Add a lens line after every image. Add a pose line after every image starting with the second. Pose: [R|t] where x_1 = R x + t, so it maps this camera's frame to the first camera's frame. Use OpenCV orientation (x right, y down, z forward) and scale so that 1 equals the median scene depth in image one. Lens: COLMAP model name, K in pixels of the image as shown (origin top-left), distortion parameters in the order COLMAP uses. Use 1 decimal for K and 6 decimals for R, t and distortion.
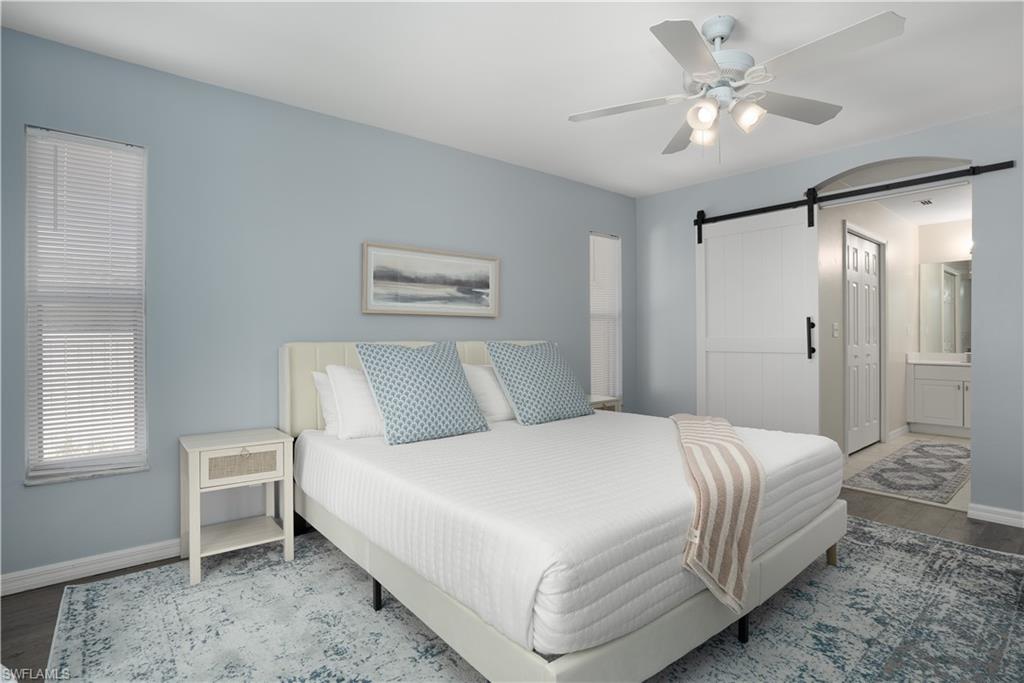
lens RADIAL K [[518.4, 0, 510.1], [0, 518.4, 336.6], [0, 0, 1]] dist [0.020837, 0.000195]
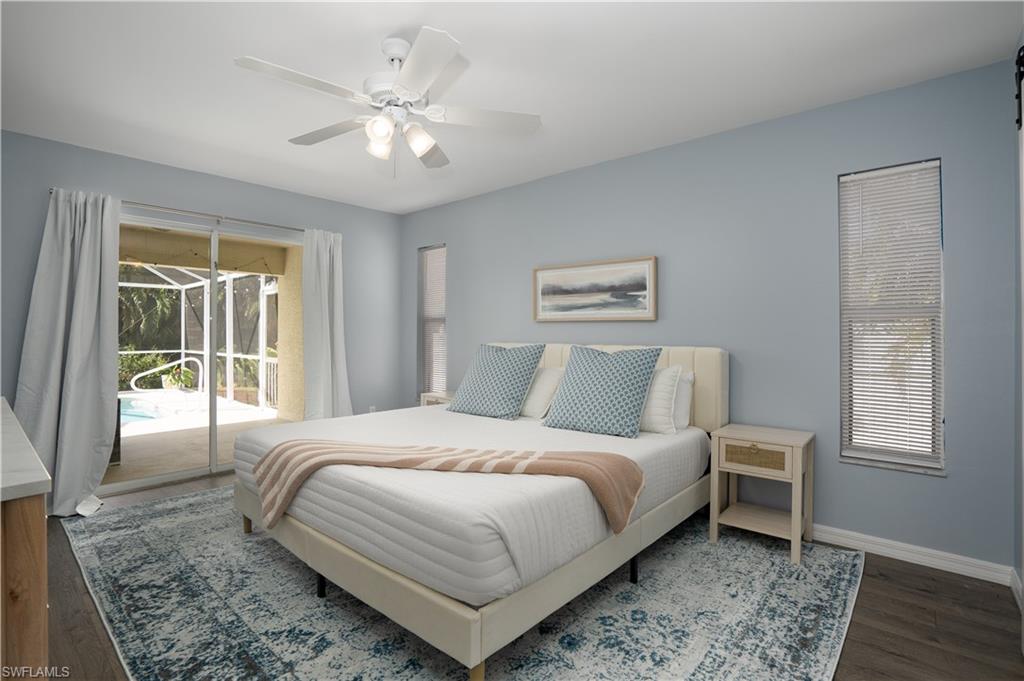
lens RADIAL K [[486.8, 0, 506.8], [0, 486.8, 333.0], [0, 0, 1]] dist [-0.045105, 0.011804]
pose [[0.126619, -0.000980, -0.991951, 0.841336], [-0.014856, 0.999885, -0.002884, -0.009723], [0.991840, 0.015102, 0.126590, 0.679251]]
